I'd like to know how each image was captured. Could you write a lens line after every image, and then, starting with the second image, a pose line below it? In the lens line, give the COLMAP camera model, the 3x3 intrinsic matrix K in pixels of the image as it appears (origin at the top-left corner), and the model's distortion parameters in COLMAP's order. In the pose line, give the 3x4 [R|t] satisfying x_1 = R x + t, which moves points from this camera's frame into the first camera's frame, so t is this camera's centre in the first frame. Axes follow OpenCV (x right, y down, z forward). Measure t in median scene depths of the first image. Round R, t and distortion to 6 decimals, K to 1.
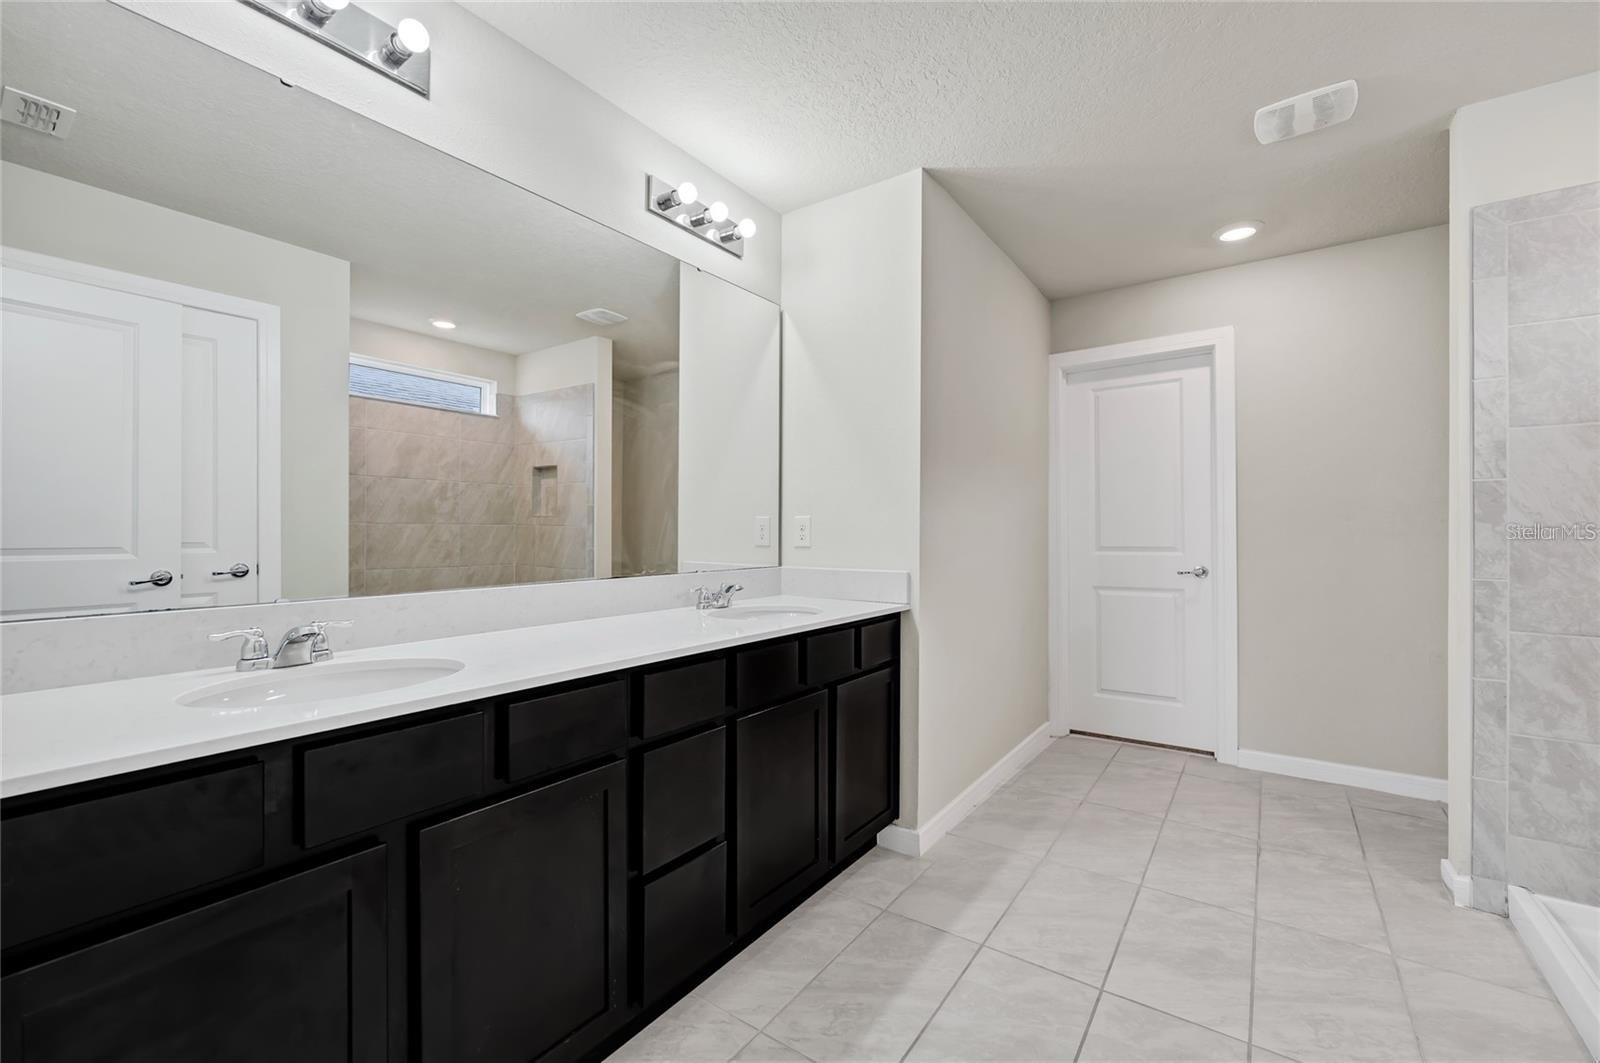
lens RADIAL K [[660.6, 0, 803.4], [0, 660.6, 535.4], [0, 0, 1]] dist [-0.000585, -0.000022]
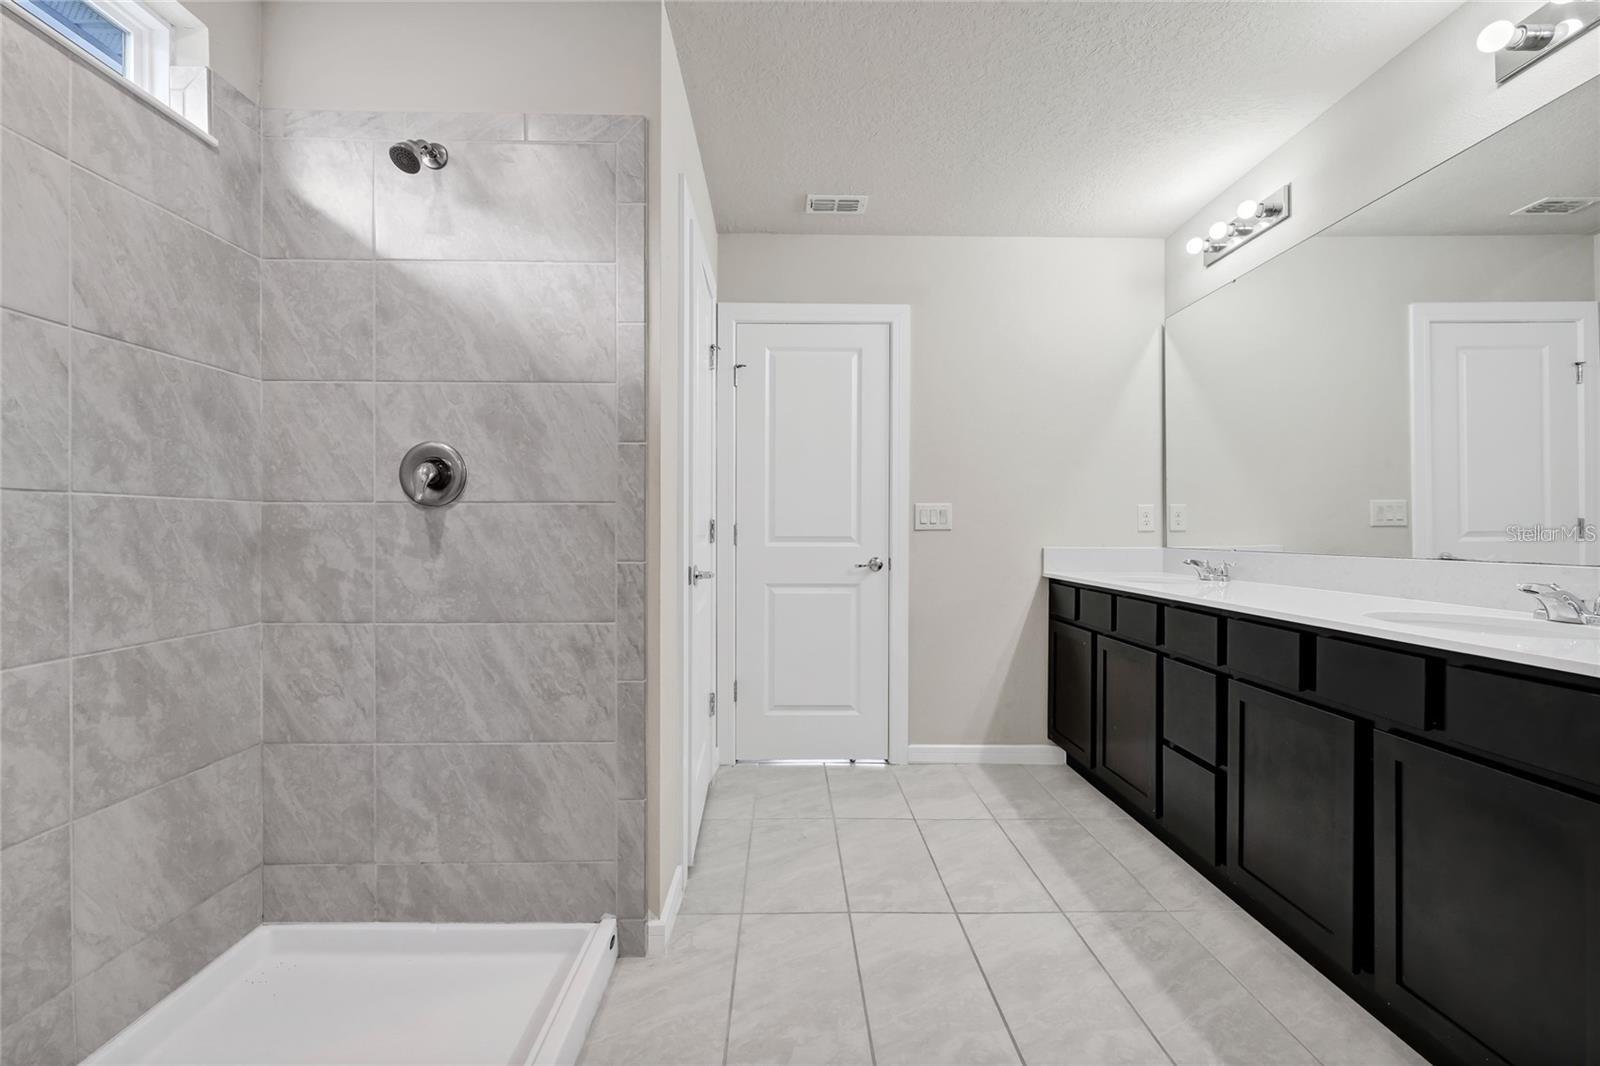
lens RADIAL K [[672.3, 0, 787.2], [0, 672.3, 532.4], [0, 0, 1]] dist [0.016539, -0.010970]
pose [[-0.813726, -0.001297, -0.581247, 0.929871], [-0.003381, 0.999991, 0.002502, 0.024961], [0.581239, 0.004001, -0.813723, 1.190595]]
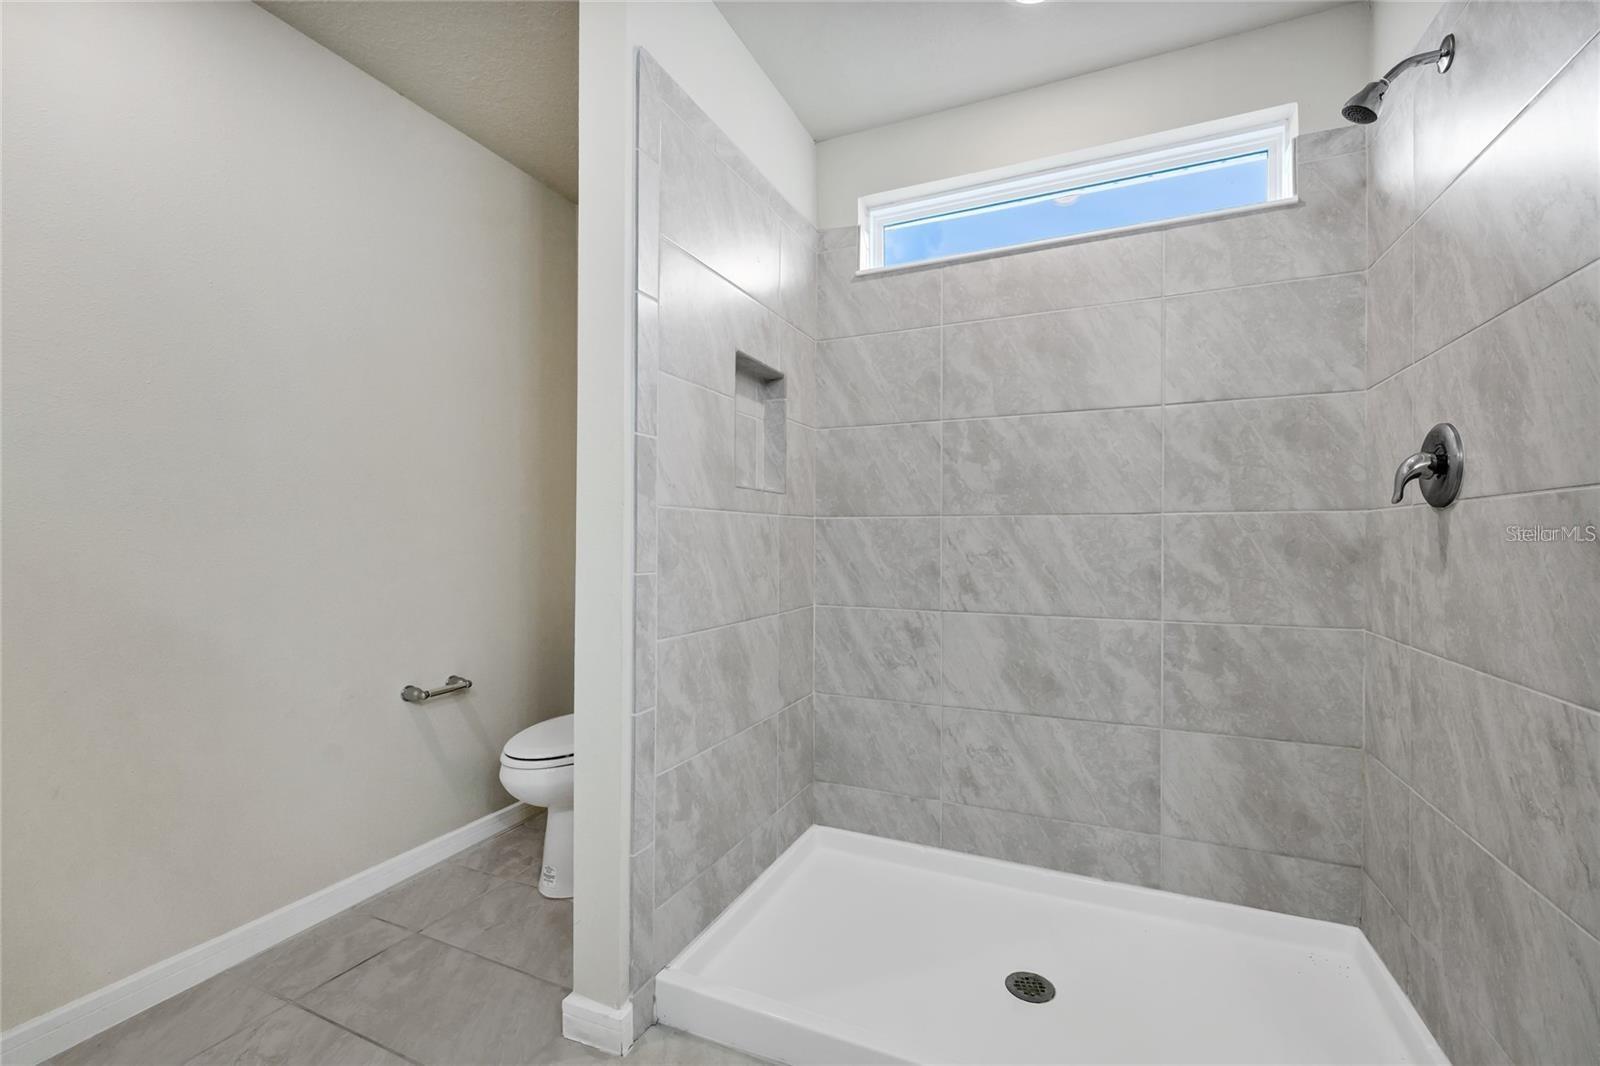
lens RADIAL K [[660.6, 0, 803.4], [0, 660.6, 536.9], [0, 0, 1]] dist [-0.000585, -0.000022]
pose [[-0.186700, -0.000889, 0.982417, 0.297486], [-0.003027, 0.999995, 0.000330, 0.026458], [-0.982412, -0.002913, -0.186702, 0.977827]]
